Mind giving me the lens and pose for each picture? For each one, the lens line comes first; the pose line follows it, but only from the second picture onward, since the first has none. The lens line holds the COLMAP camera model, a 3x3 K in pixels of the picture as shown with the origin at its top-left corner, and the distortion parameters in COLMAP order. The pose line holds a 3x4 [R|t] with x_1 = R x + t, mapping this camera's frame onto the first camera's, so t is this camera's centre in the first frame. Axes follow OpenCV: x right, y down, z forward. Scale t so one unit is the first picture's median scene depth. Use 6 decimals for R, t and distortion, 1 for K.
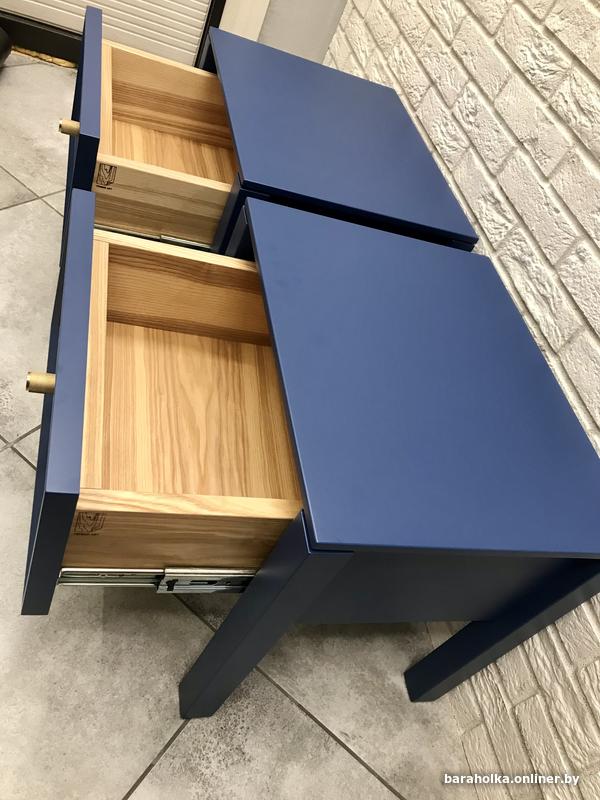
lens RADIAL K [[657.7, 0, 303.9], [0, 657.7, 396.3], [0, 0, 1]] dist [-0.002302, 0.002990]
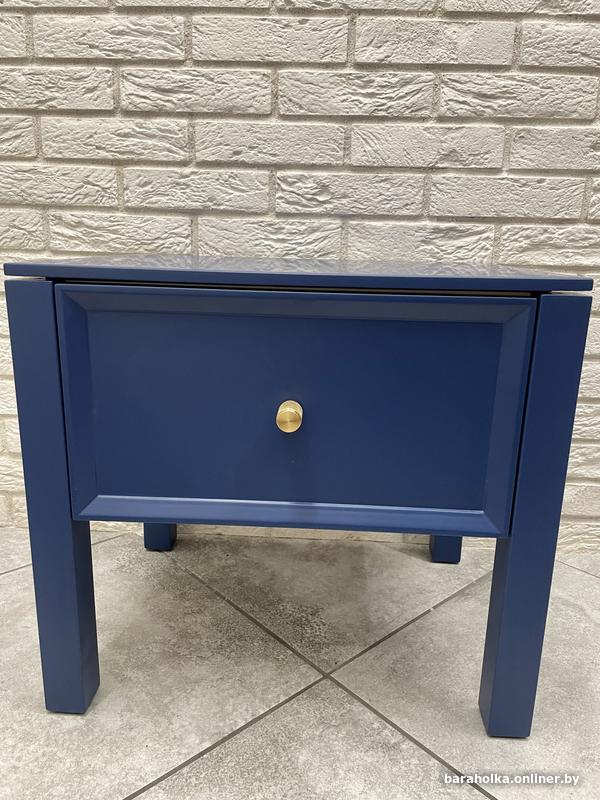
lens RADIAL K [[606.5, 0, 299.6], [0, 606.5, 400.2], [0, 0, 1]] dist [0.077862, -0.116296]
pose [[0.235691, -0.585276, 0.775823, -0.590223], [0.751120, 0.616265, 0.236720, -0.537168], [-0.616659, 0.526944, 0.584861, 0.793437]]
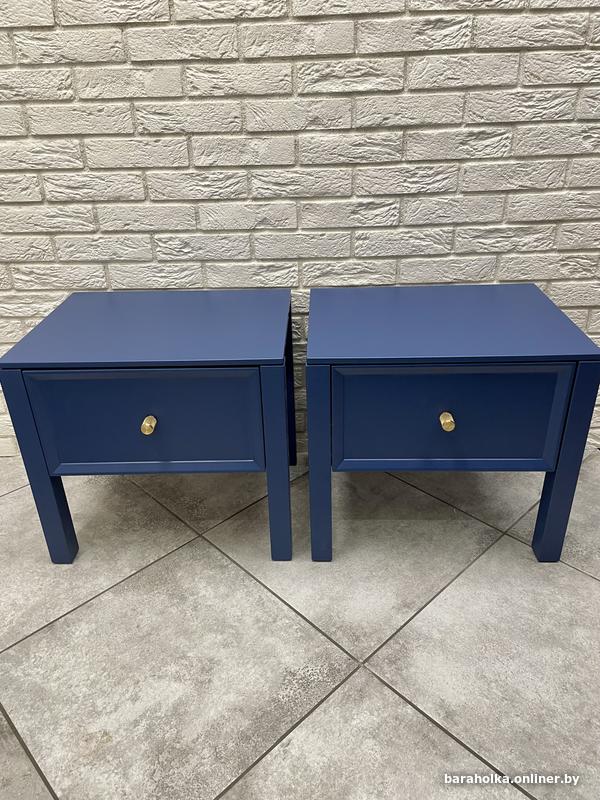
lens RADIAL K [[606.5, 0, 299.6], [0, 606.5, 400.2], [0, 0, 1]] dist [0.077862, -0.116296]
pose [[0.187481, -0.761169, 0.620864, -0.788254], [0.780508, 0.499193, 0.376315, -0.634171], [-0.596371, 0.414038, 0.687688, 0.169856]]
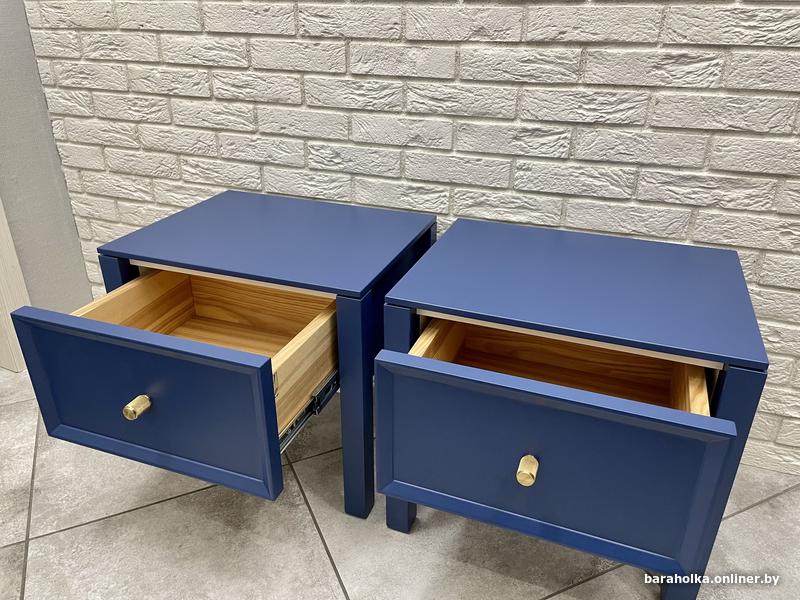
lens RADIAL K [[606.5, 0, 398.3], [0, 606.5, 292.7], [0, 0, 1]] dist [0.077862, -0.116296]
pose [[0.487995, -0.676047, 0.552106, -0.563002], [0.749876, 0.648438, 0.131203, -0.370109], [-0.446706, 0.349985, 0.823386, 0.100104]]
